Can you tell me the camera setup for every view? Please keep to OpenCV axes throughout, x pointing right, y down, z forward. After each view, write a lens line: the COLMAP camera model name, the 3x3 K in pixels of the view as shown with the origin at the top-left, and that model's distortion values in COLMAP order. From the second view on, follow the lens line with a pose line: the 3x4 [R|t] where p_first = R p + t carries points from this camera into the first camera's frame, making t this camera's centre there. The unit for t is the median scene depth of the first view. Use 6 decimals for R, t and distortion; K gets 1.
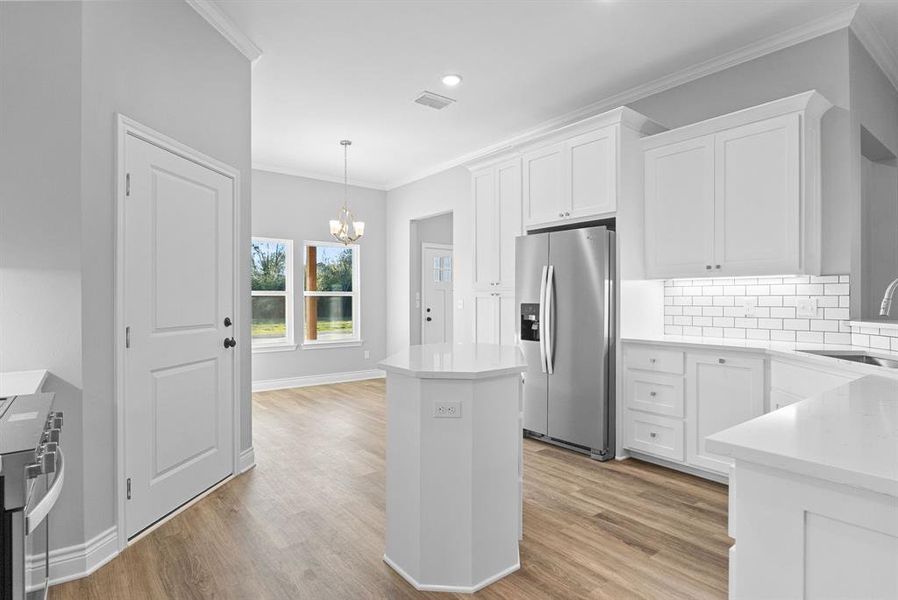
lens RADIAL K [[473.8, 0, 453.0], [0, 473.8, 299.7], [0, 0, 1]] dist [-0.010310, 0.000209]
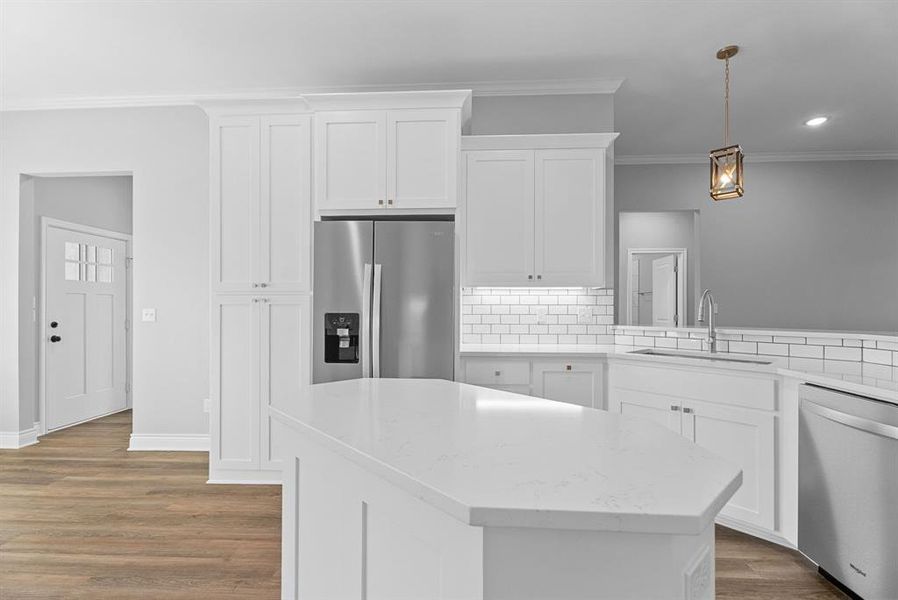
lens RADIAL K [[401.0, 0, 442.2], [0, 401.0, 306.7], [0, 0, 1]] dist [0.004771, -0.000863]
pose [[0.661869, 0.004726, 0.749605, -0.218774], [-0.000708, 0.999984, -0.005679, 0.001303], [-0.749619, 0.003228, 0.661862, 0.496937]]
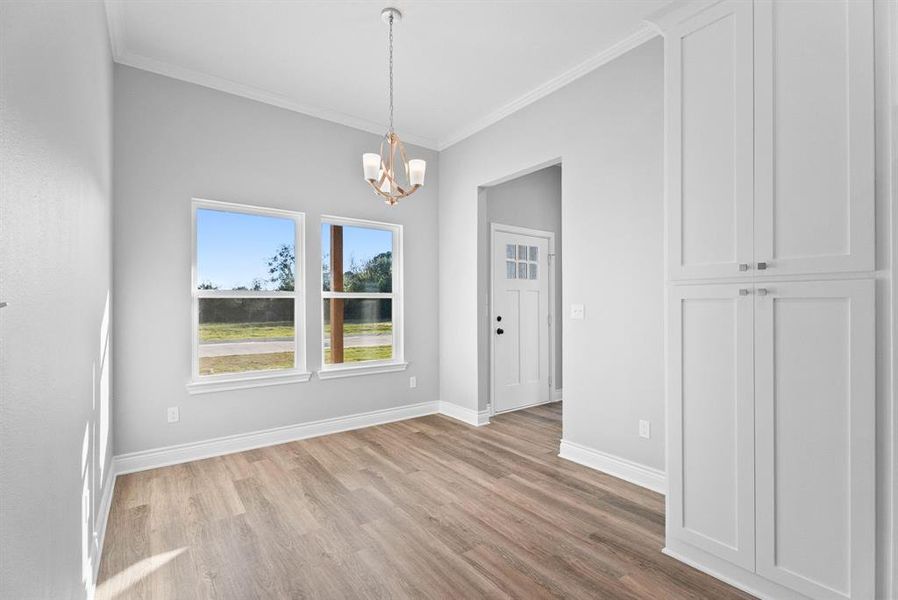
lens RADIAL K [[401.0, 0, 452.3], [0, 401.0, 303.3], [0, 0, 1]] dist [0.004771, -0.000863]
pose [[0.999766, 0.000500, -0.021616, -0.212290], [-0.000506, 1.000000, -0.000270, -0.000930], [0.021616, 0.000281, 0.999766, 0.780161]]
